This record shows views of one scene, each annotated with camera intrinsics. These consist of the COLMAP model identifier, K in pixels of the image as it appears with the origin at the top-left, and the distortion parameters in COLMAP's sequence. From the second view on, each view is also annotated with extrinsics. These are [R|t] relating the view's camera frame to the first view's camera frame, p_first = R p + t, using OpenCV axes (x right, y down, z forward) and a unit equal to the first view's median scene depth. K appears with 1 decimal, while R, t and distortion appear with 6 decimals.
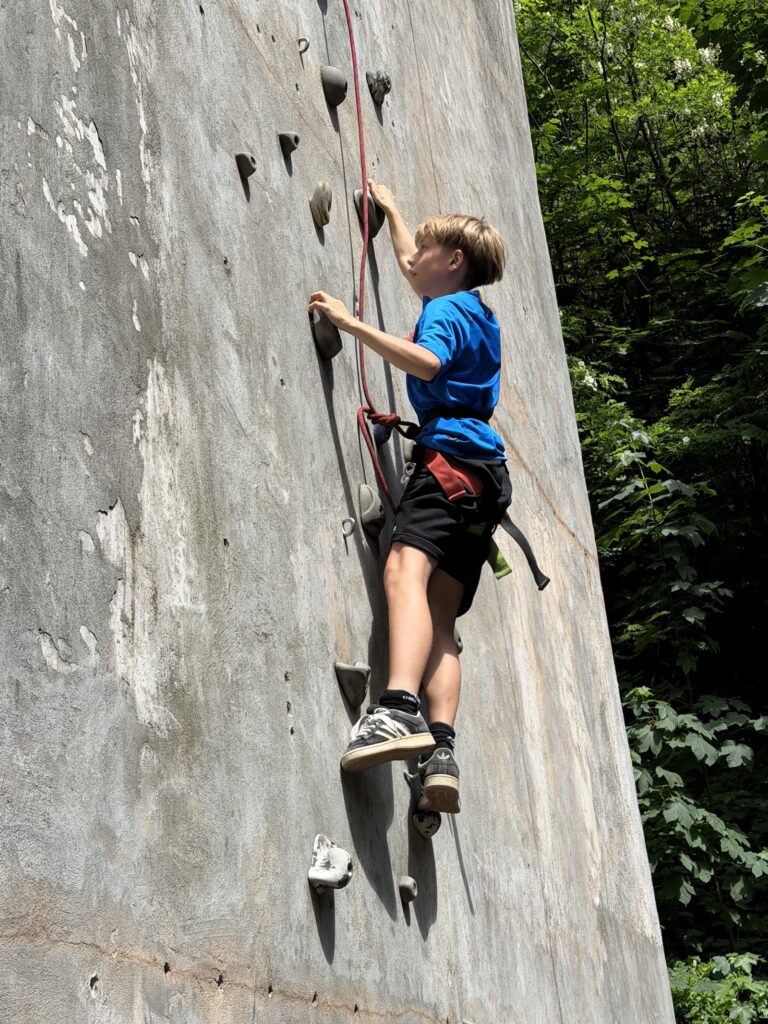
lens RADIAL K [[1555.0, 0, 384.4], [0, 1555.0, 538.3], [0, 0, 1]] dist [0.117642, -0.079973]
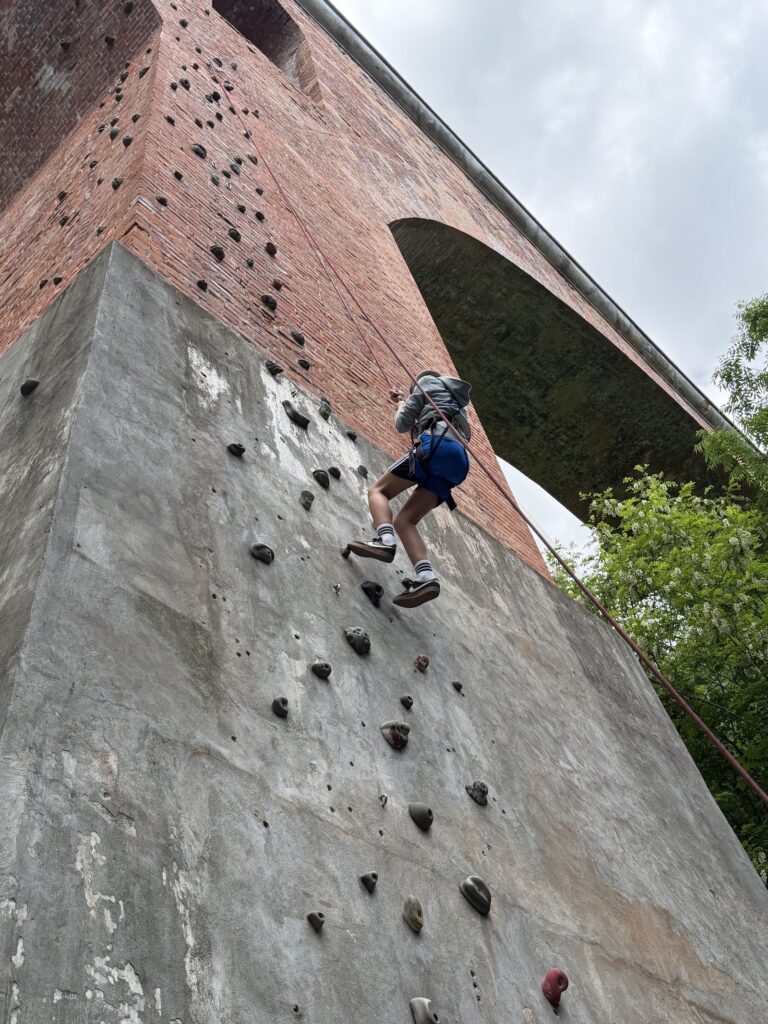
lens RADIAL K [[1096.6, 0, 384.0], [0, 1096.6, 512.0], [0, 0, 1]] dist [0.196622, -0.451886]
pose [[0.895519, -0.402339, -0.190184, 0.348115], [0.261770, 0.821838, -0.506023, -0.025646], [0.359893, 0.403369, 0.841291, 0.062942]]
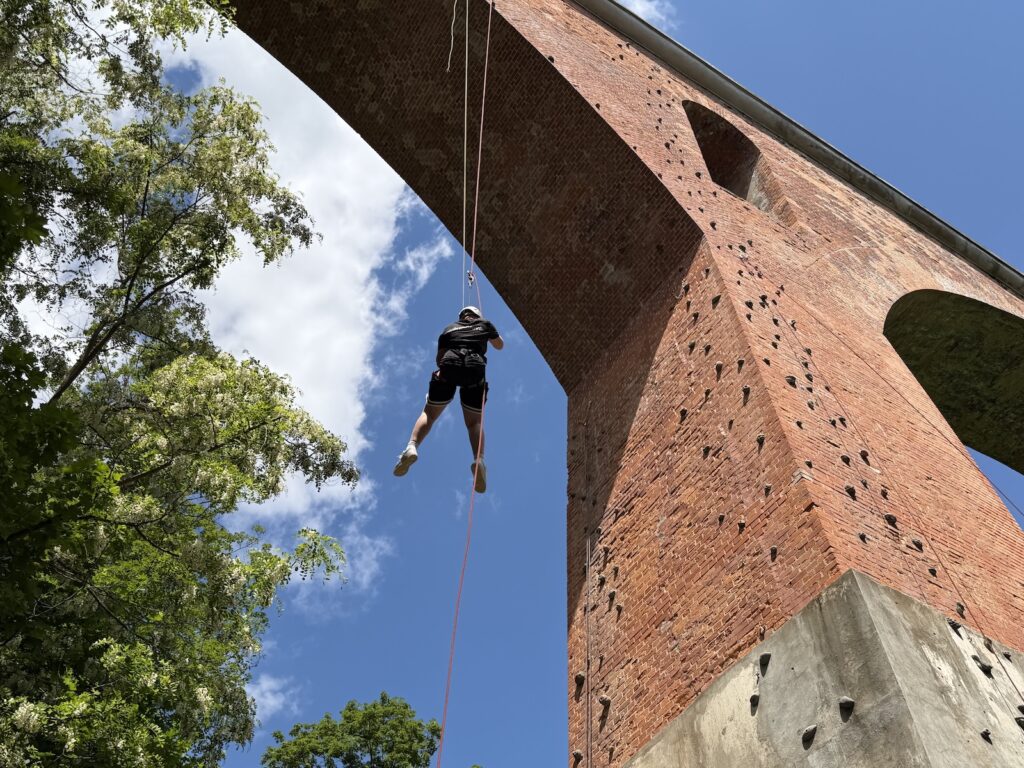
lens RADIAL K [[1007.8, 0, 512.0], [0, 1007.8, 384.0], [0, 0, 1]] dist [0.172849, -0.376413]
pose [[0.772414, -0.512067, -0.375717, 0.334787], [0.225141, 0.773915, -0.591919, -0.514709], [0.593875, 0.372617, 0.713070, -1.492420]]
